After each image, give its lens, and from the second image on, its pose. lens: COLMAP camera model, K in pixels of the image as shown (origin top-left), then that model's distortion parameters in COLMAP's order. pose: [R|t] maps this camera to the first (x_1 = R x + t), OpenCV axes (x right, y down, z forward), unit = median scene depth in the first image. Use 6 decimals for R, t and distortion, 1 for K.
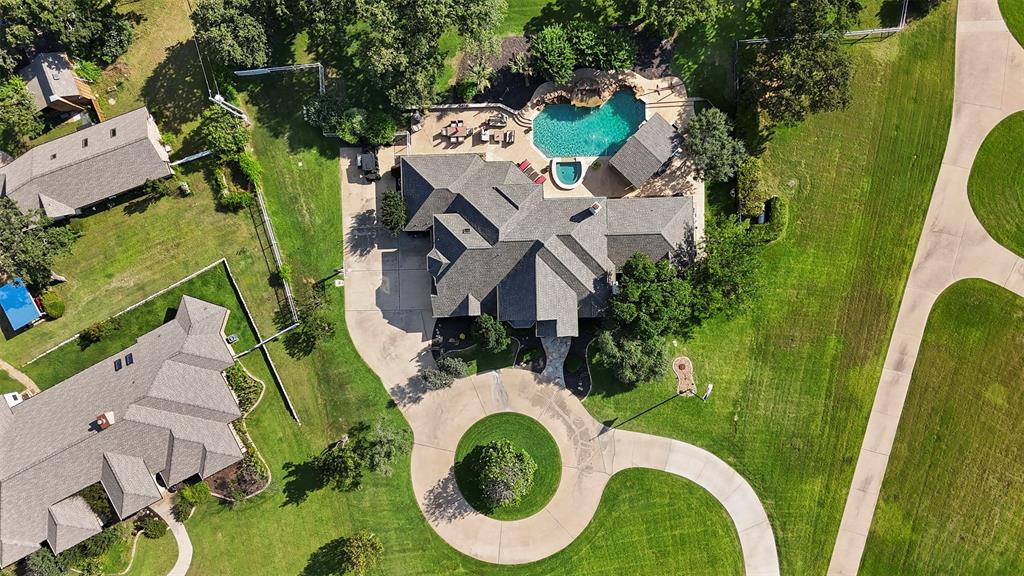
lens RADIAL K [[756.6, 0, 512.0], [0, 756.6, 288.0], [0, 0, 1]] dist [0.063106, -0.075351]
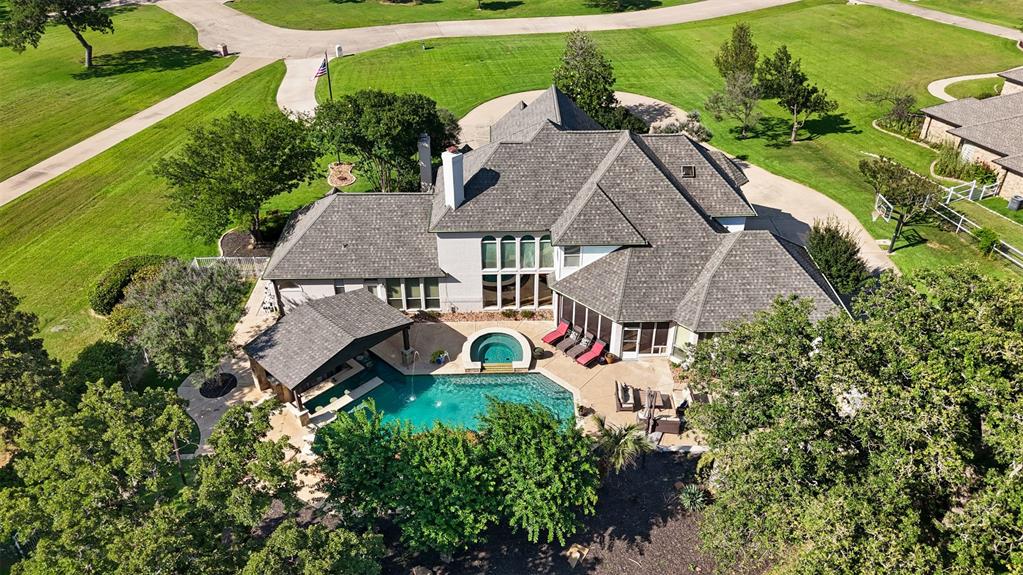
lens RADIAL K [[755.9, 0, 511.5], [0, 755.9, 287.5], [0, 0, 1]] dist [0.063106, -0.075351]
pose [[-0.999580, 0.020268, 0.020719, 0.054173], [0.006320, -0.545227, 0.838265, -0.539369], [0.028287, 0.838043, 0.544870, 0.706009]]
